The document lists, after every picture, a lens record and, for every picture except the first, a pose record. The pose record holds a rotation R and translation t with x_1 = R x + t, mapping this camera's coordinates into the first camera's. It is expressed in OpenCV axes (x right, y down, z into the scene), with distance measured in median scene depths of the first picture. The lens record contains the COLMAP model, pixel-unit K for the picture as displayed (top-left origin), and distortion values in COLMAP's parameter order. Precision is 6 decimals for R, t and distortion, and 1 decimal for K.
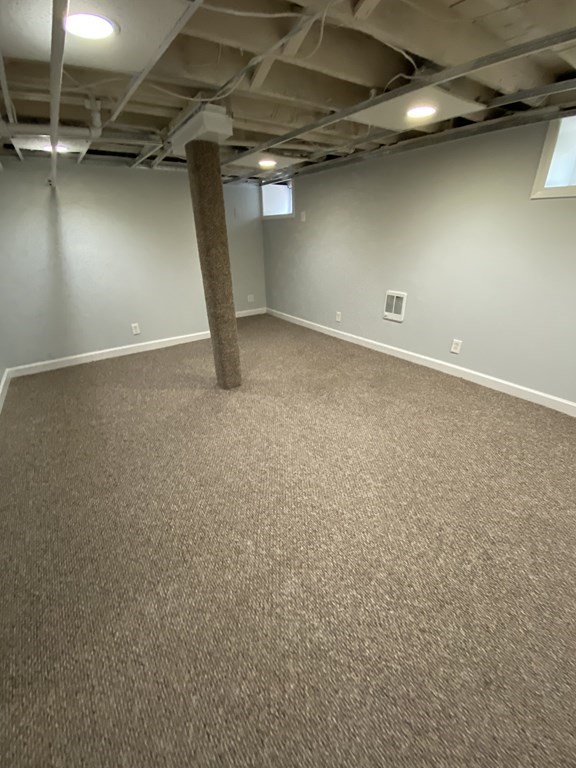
lens RADIAL K [[310.7, 0, 288.0], [0, 310.7, 384.0], [0, 0, 1]] dist [0.024037, -0.019852]
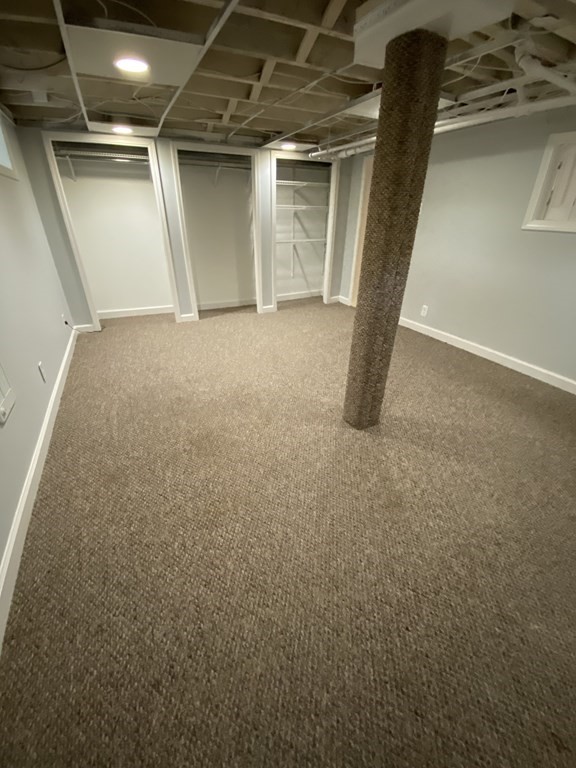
lens RADIAL K [[310.7, 0, 288.0], [0, 310.7, 384.0], [0, 0, 1]] dist [0.024037, -0.019852]
pose [[-0.988274, -0.057794, 0.141329, -0.134423], [0.080522, 0.589155, 0.803998, -0.712518], [-0.129731, 0.805950, -0.577593, 1.535295]]
